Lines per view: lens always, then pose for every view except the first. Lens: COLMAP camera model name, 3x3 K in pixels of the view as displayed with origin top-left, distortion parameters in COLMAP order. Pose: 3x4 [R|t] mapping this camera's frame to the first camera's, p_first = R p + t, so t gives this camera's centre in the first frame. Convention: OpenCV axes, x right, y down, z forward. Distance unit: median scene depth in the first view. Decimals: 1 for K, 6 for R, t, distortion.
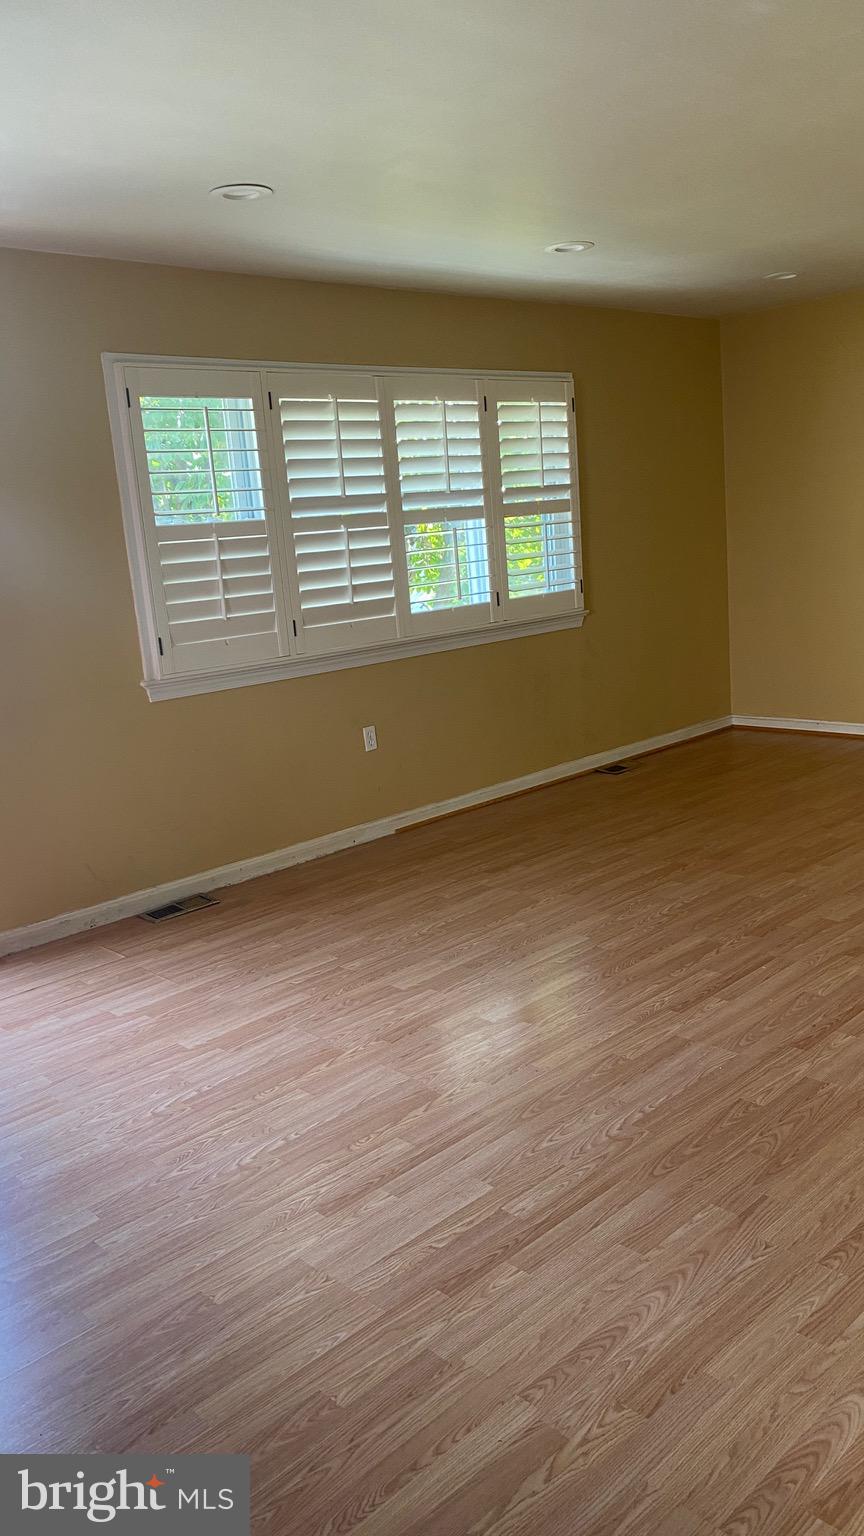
lens RADIAL K [[1169.8, 0, 432.0], [0, 1169.8, 768.0], [0, 0, 1]] dist [0.088195, -0.217327]
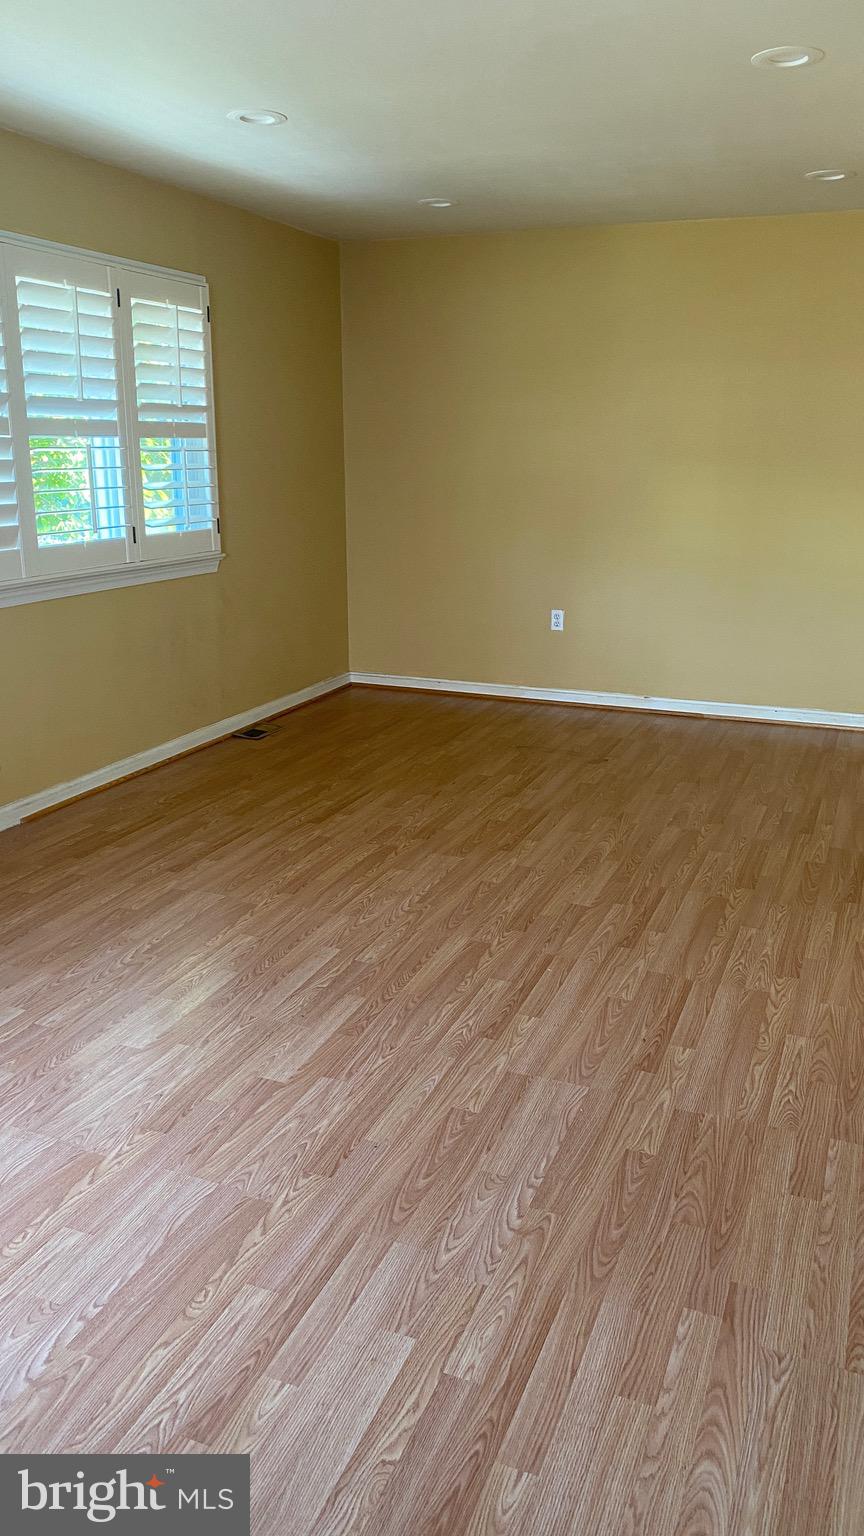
lens RADIAL K [[1187.8, 0, 428.7], [0, 1187.8, 744.1], [0, 0, 1]] dist [0.047477, -0.062717]
pose [[0.912414, -0.020323, 0.408764, -0.113223], [0.009707, 0.999560, 0.028029, -0.018878], [-0.409153, -0.021606, 0.912210, 0.149332]]
